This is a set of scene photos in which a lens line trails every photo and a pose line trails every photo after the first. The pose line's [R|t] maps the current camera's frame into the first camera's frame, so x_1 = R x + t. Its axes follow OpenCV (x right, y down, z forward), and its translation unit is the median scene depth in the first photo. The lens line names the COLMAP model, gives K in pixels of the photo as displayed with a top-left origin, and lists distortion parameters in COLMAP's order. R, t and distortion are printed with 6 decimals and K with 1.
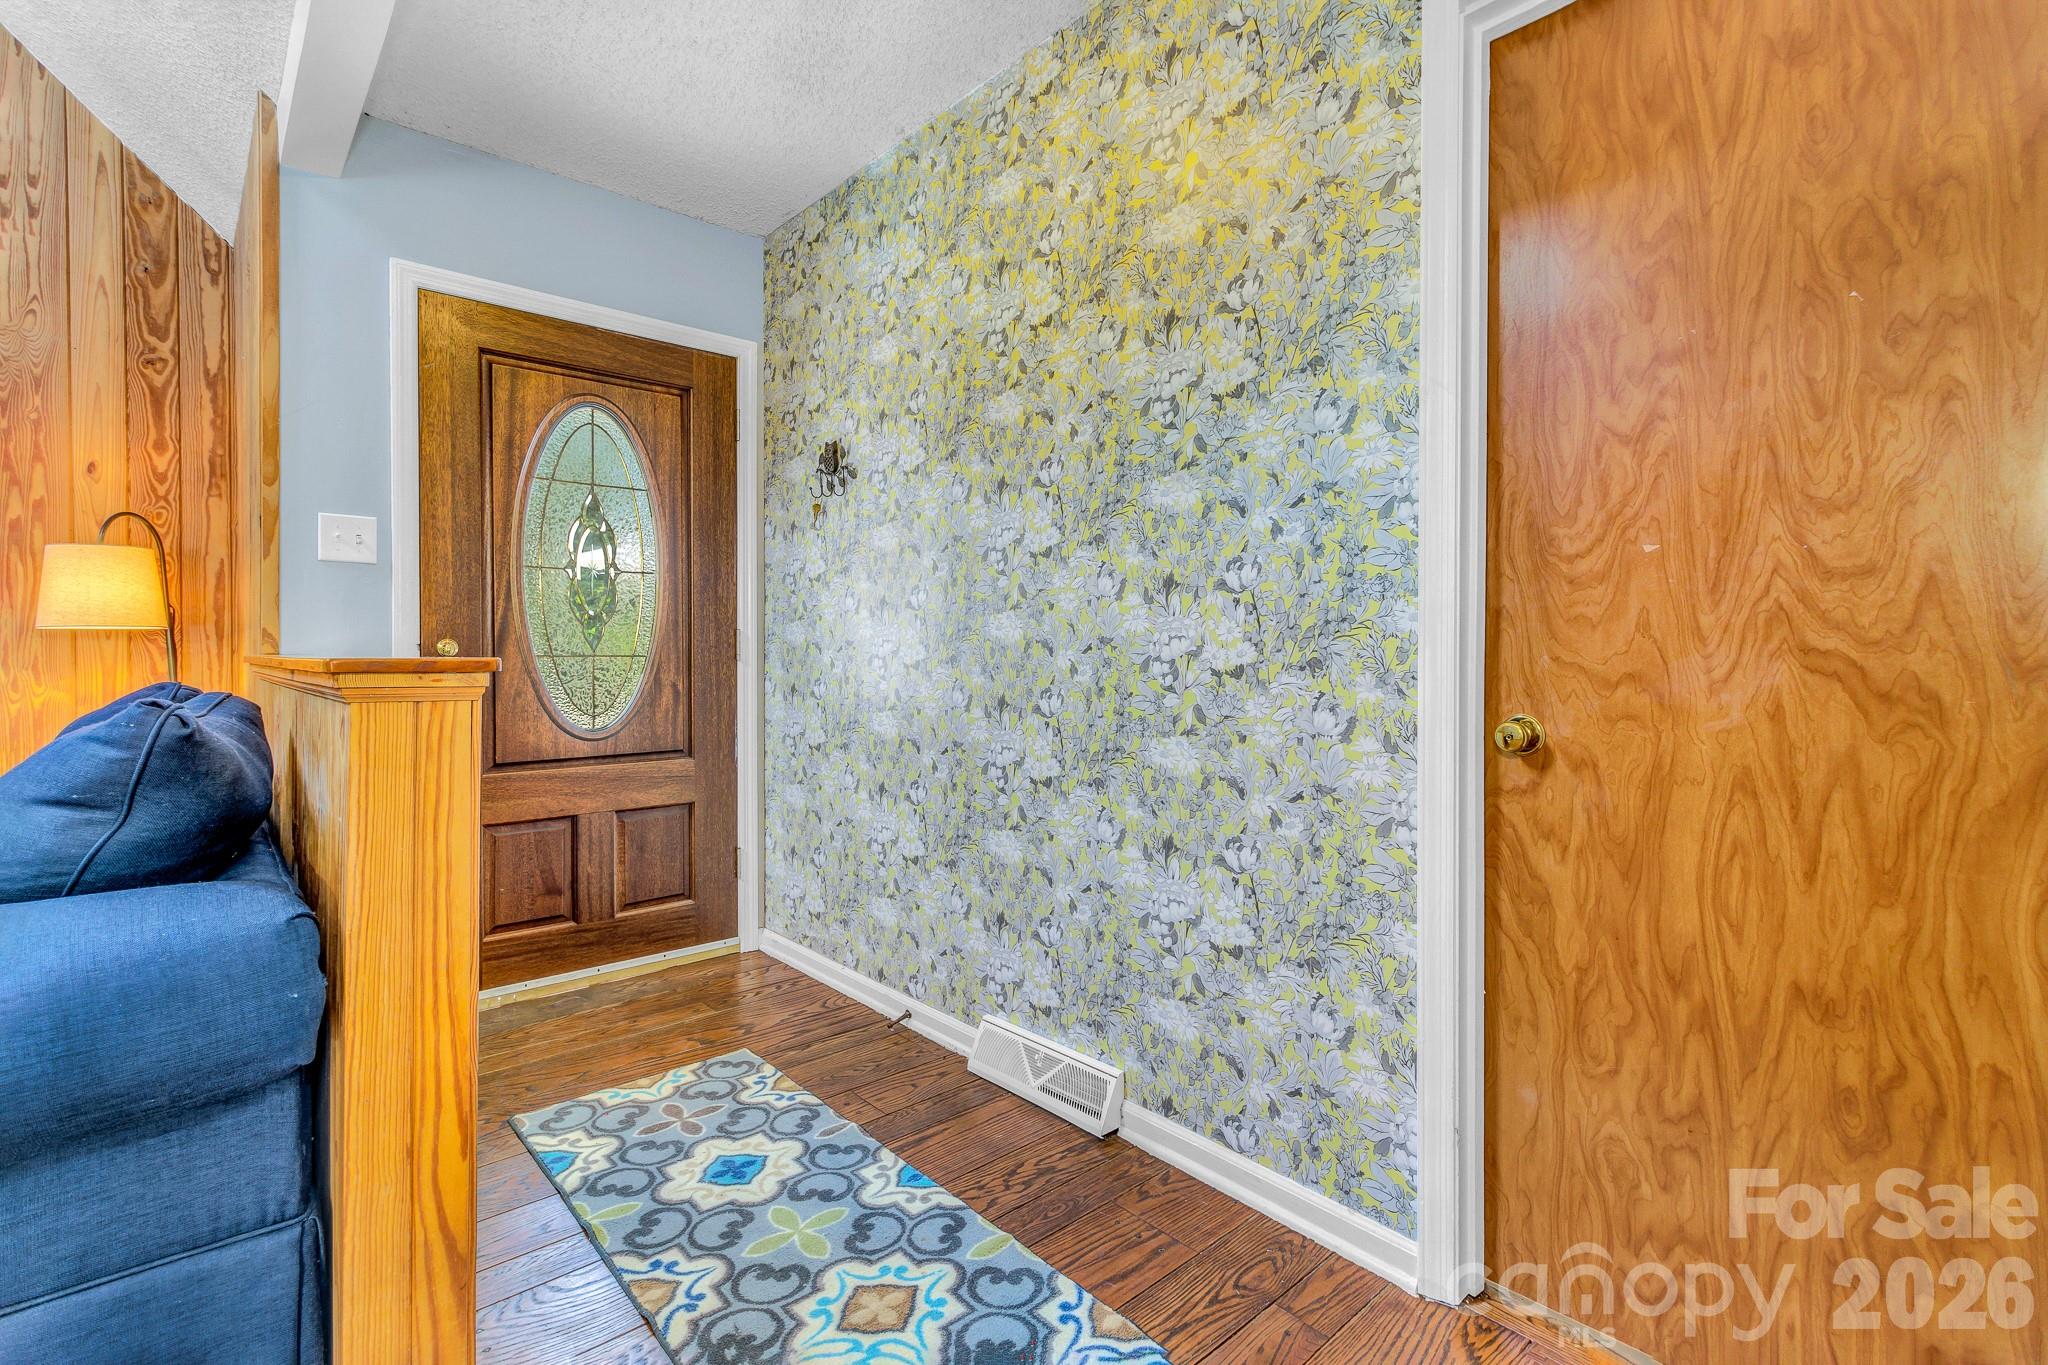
lens RADIAL K [[958.9, 0, 1019.8], [0, 958.9, 662.2], [0, 0, 1]] dist [0.005065, 0.000571]
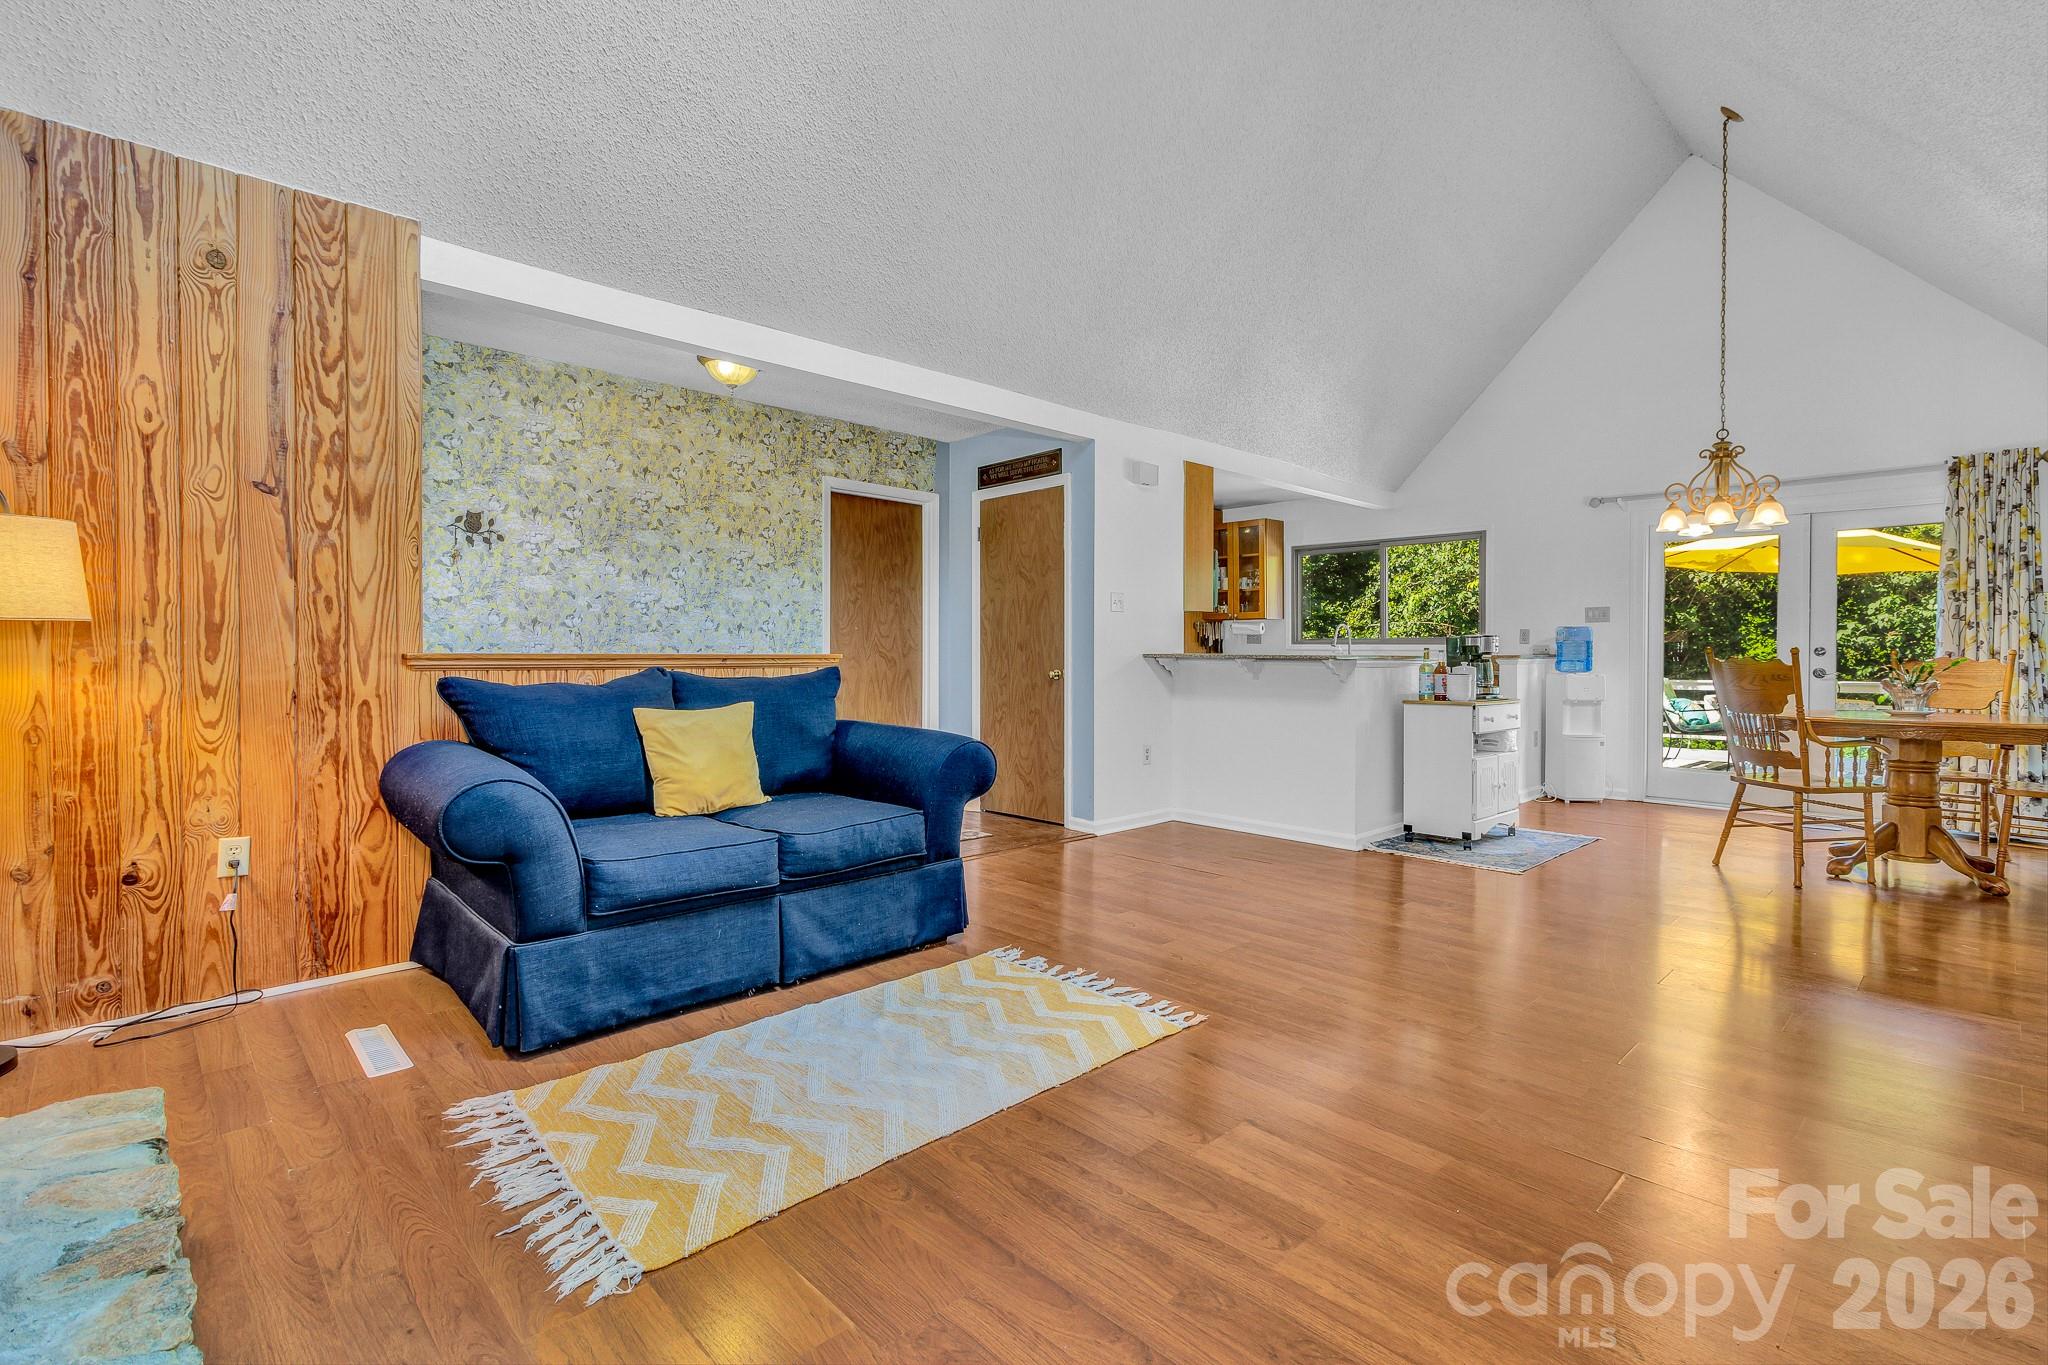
lens RADIAL K [[958.9, 0, 1009.6], [0, 958.9, 657.5], [0, 0, 1]] dist [0.005065, 0.000571]
pose [[-0.042057, -0.007074, 0.999090, -2.654944], [0.004571, 0.999963, 0.007273, -0.010089], [-0.999105, 0.004873, -0.042023, 0.337713]]
